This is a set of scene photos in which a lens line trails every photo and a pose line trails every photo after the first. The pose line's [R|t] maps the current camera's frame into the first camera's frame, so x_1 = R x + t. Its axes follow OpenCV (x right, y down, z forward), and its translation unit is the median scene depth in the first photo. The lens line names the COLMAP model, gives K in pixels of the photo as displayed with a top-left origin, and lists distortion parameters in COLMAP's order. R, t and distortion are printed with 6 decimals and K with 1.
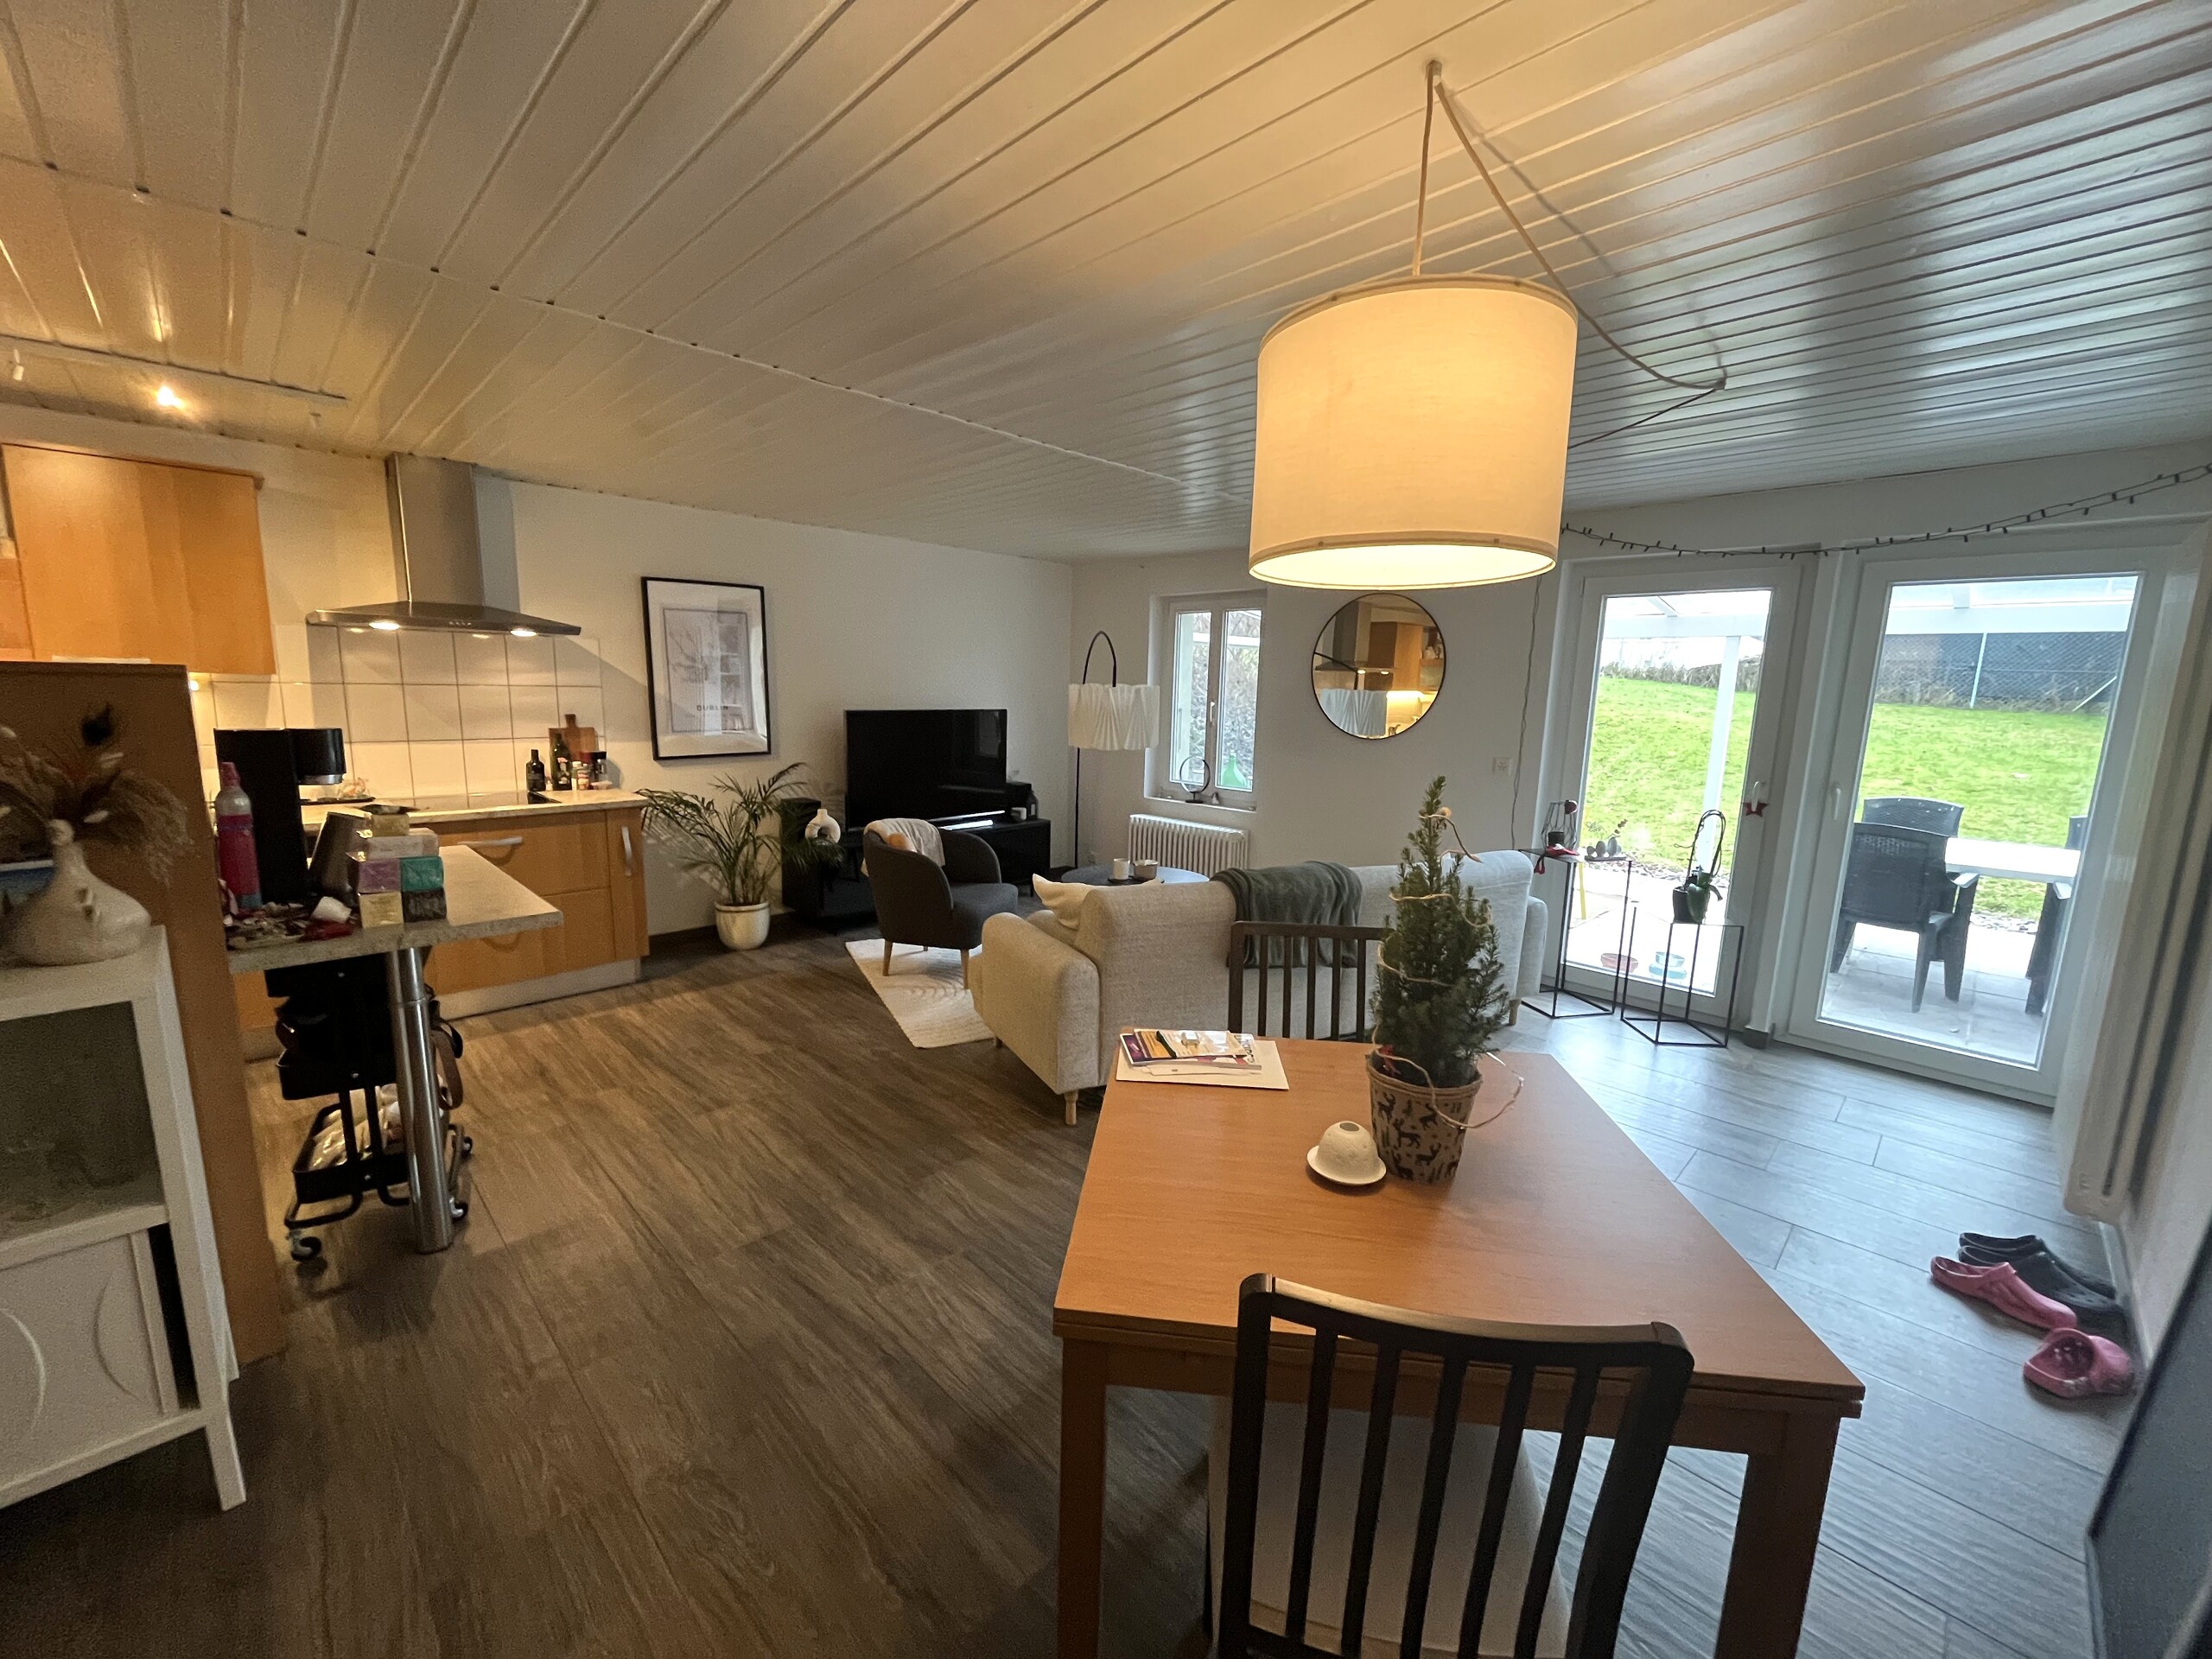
lens RADIAL K [[895.9, 0, 1106.0], [0, 895.9, 829.5], [0, 0, 1]] dist [0.001809, 0.000138]
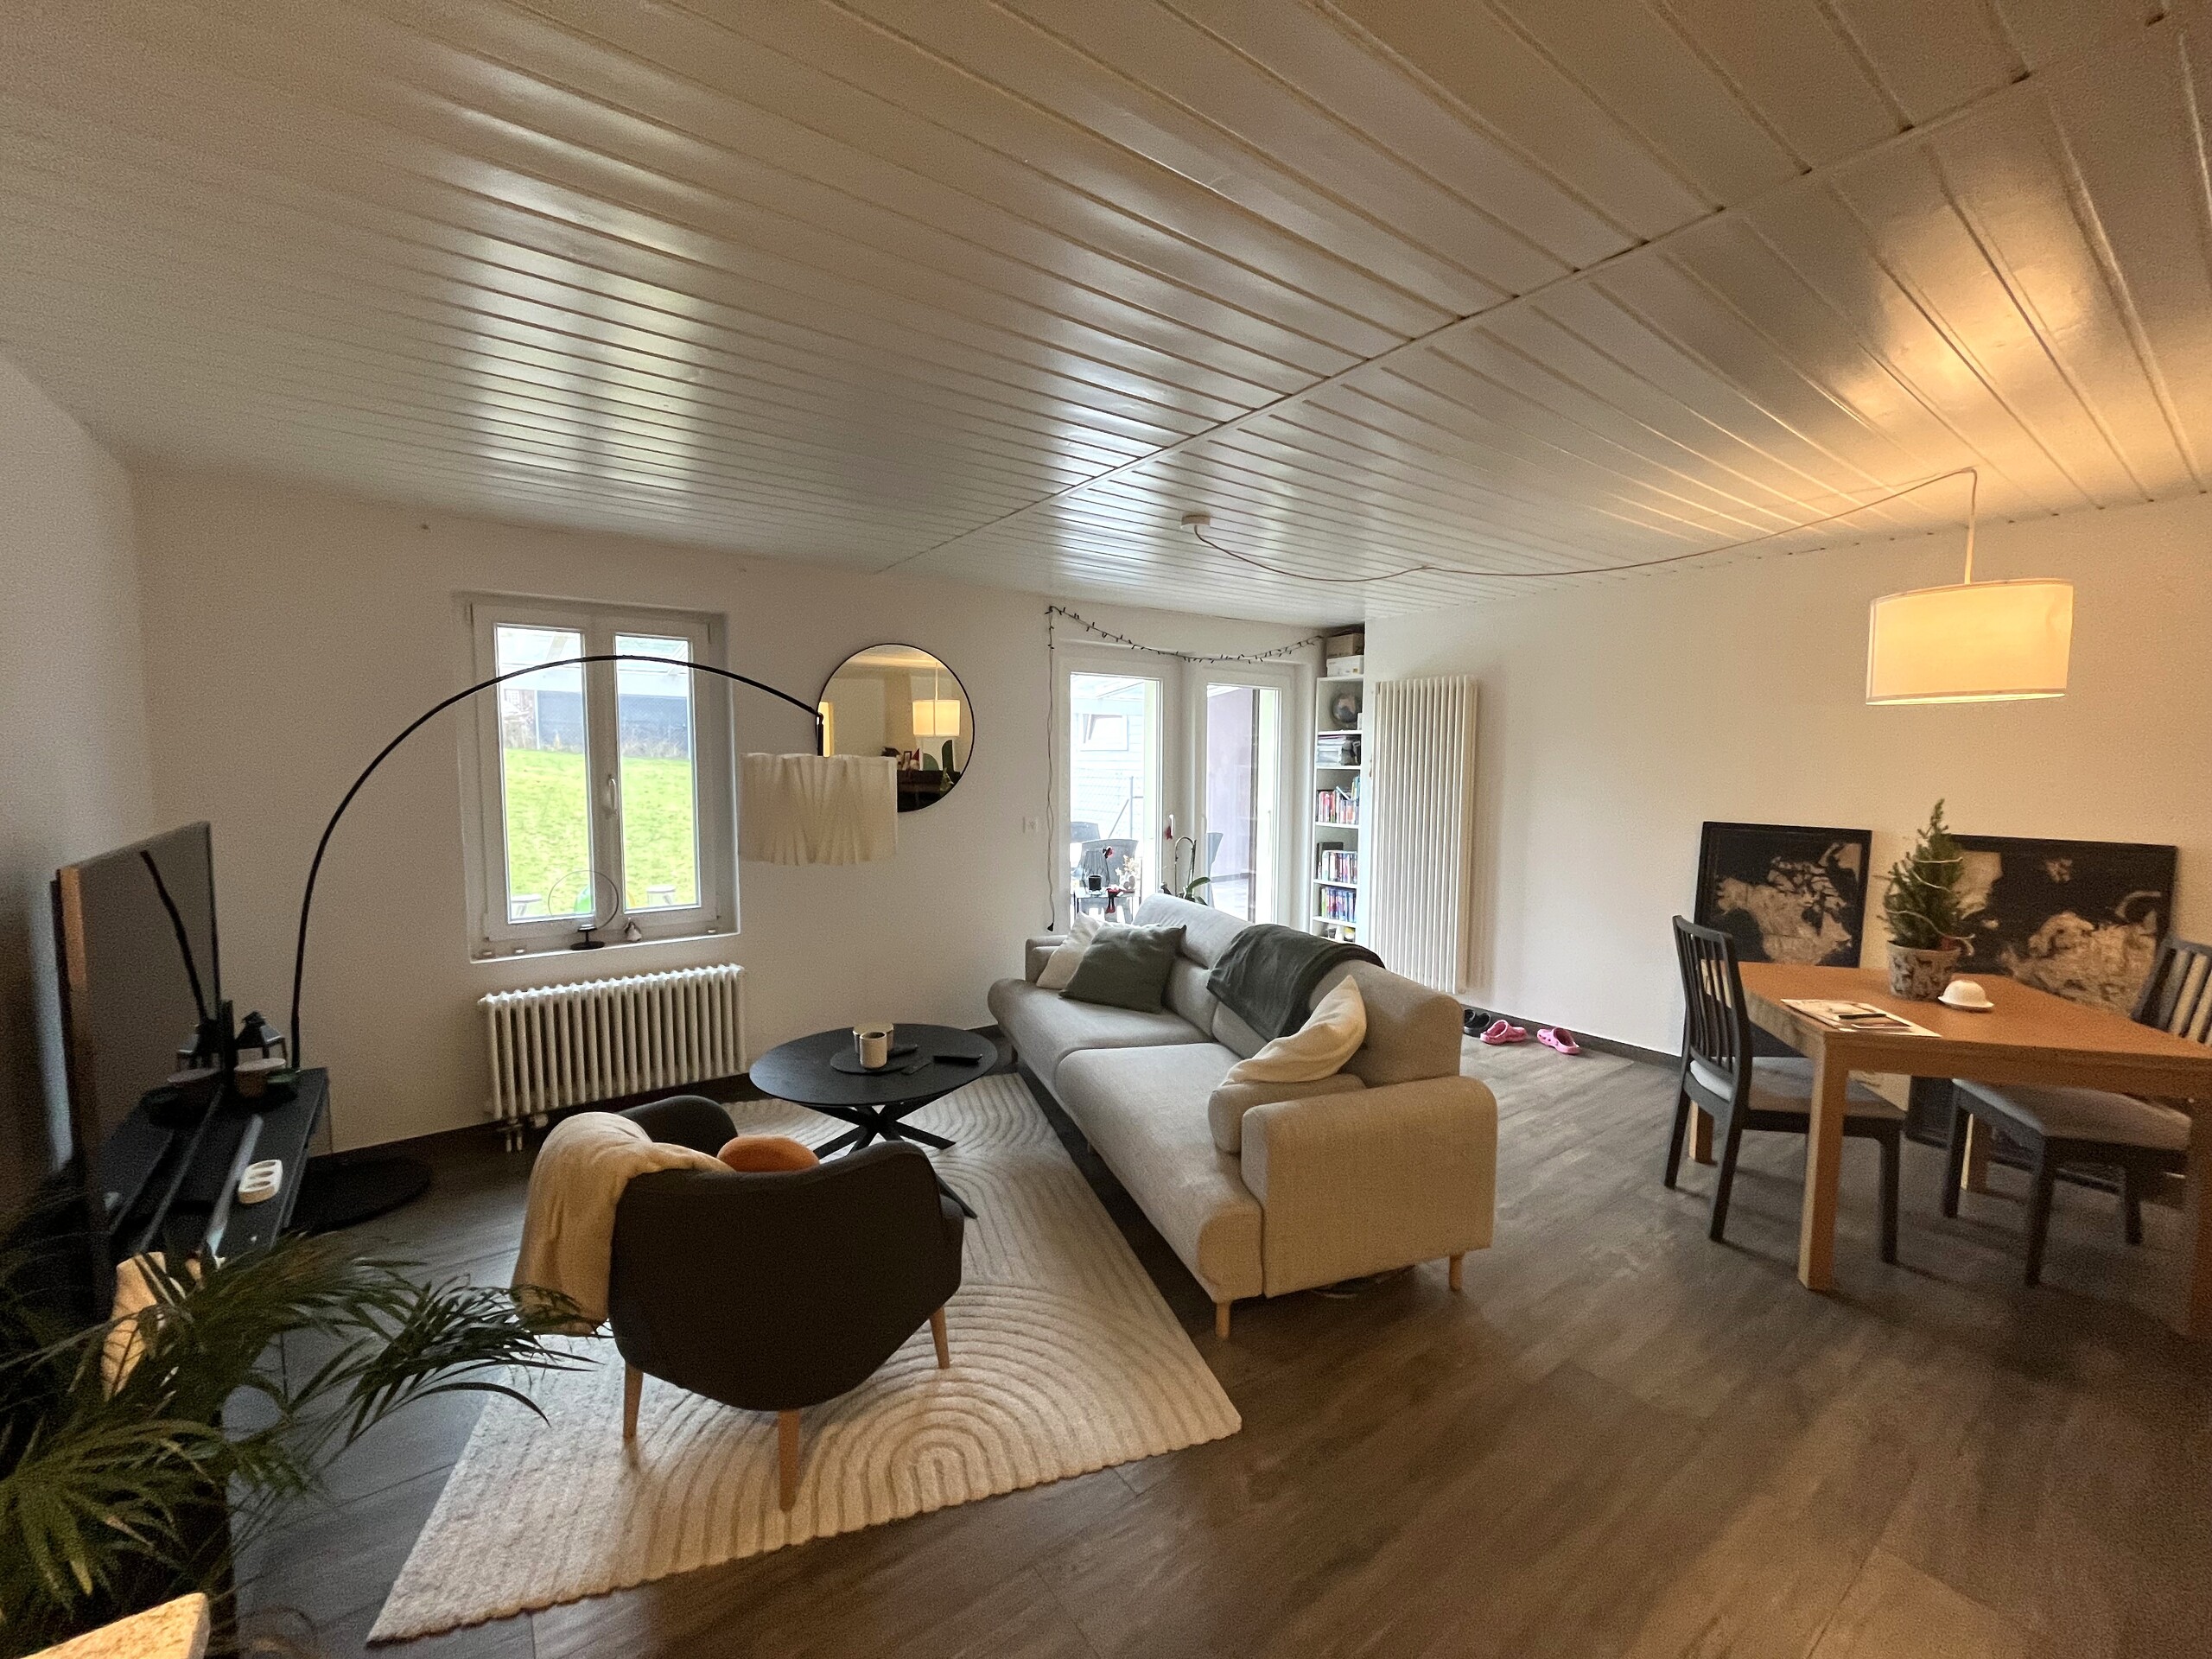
lens RADIAL K [[895.9, 0, 1106.0], [0, 895.9, 829.5], [0, 0, 1]] dist [0.001809, 0.000138]
pose [[0.146254, -0.101119, 0.984065, -0.672678], [0.158689, 0.984278, 0.077556, -0.157047], [-0.976436, 0.144818, 0.160001, 0.881971]]
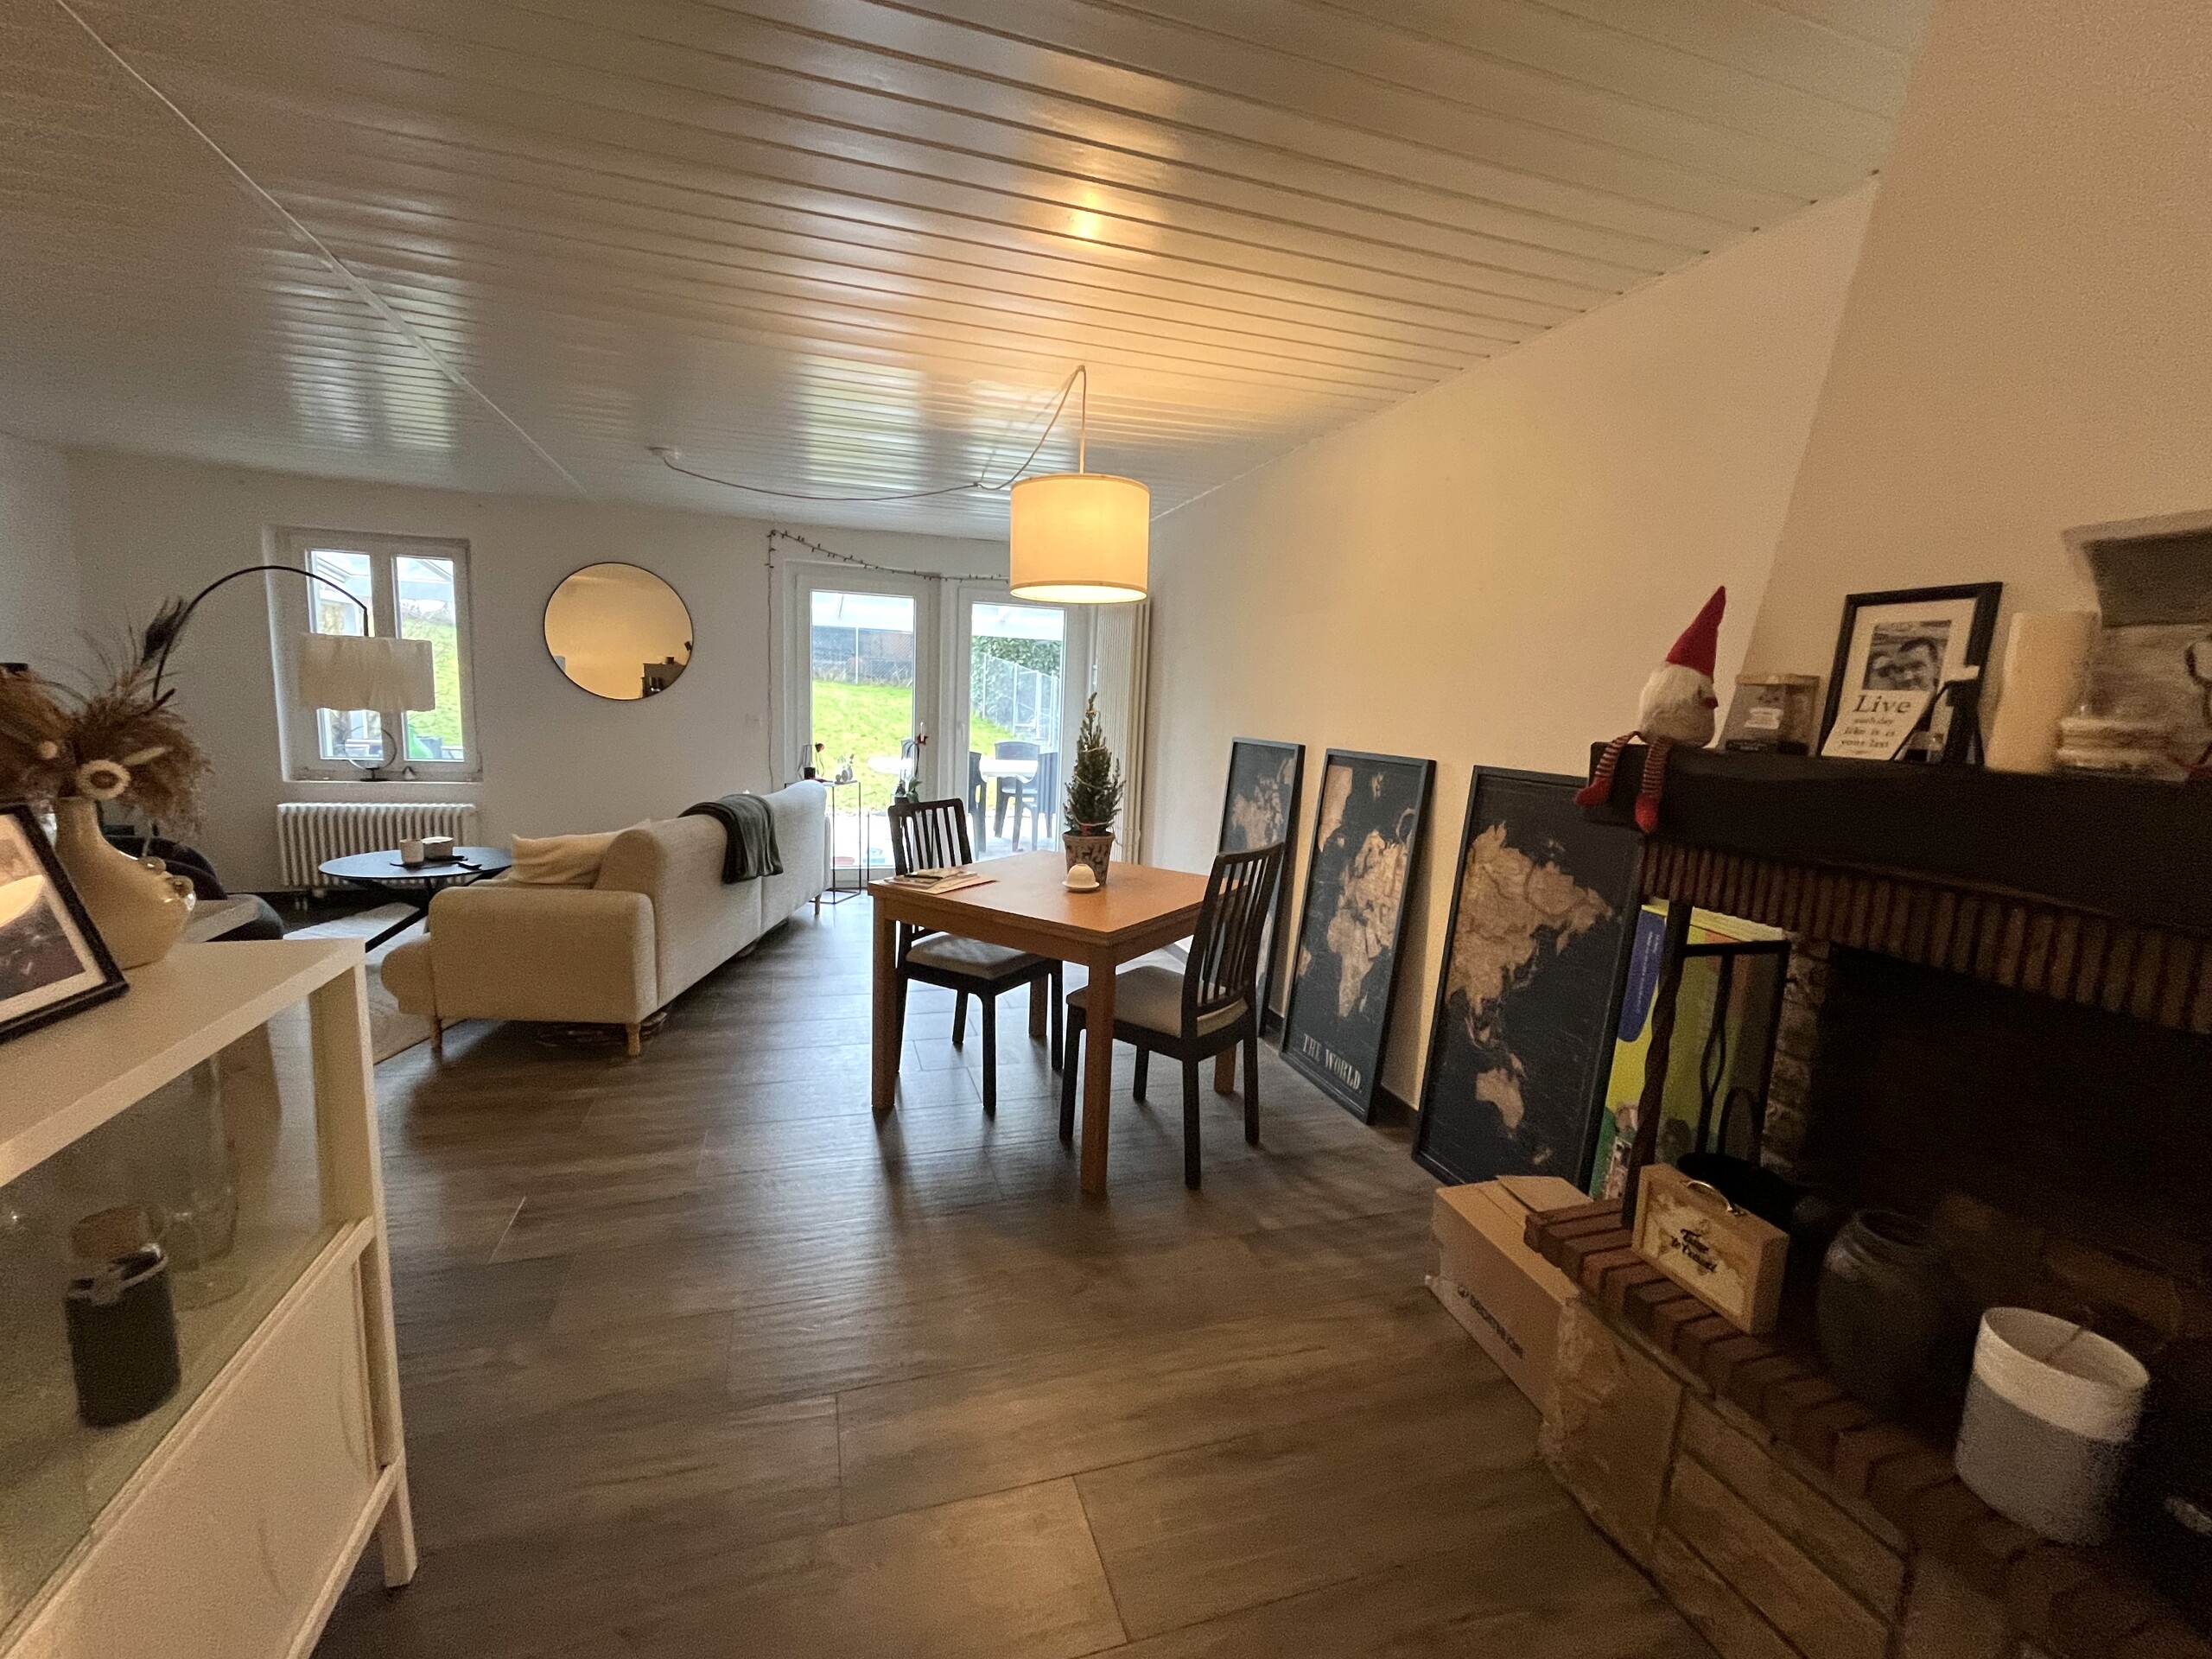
lens RADIAL K [[926.8, 0, 1106.0], [0, 926.8, 829.5], [0, 0, 1]] dist [-0.001785, -0.000025]
pose [[0.458388, -0.128407, 0.879427, -0.559952], [0.111502, 0.989998, 0.086432, 0.025516], [-0.881730, 0.058439, 0.468121, -0.012212]]
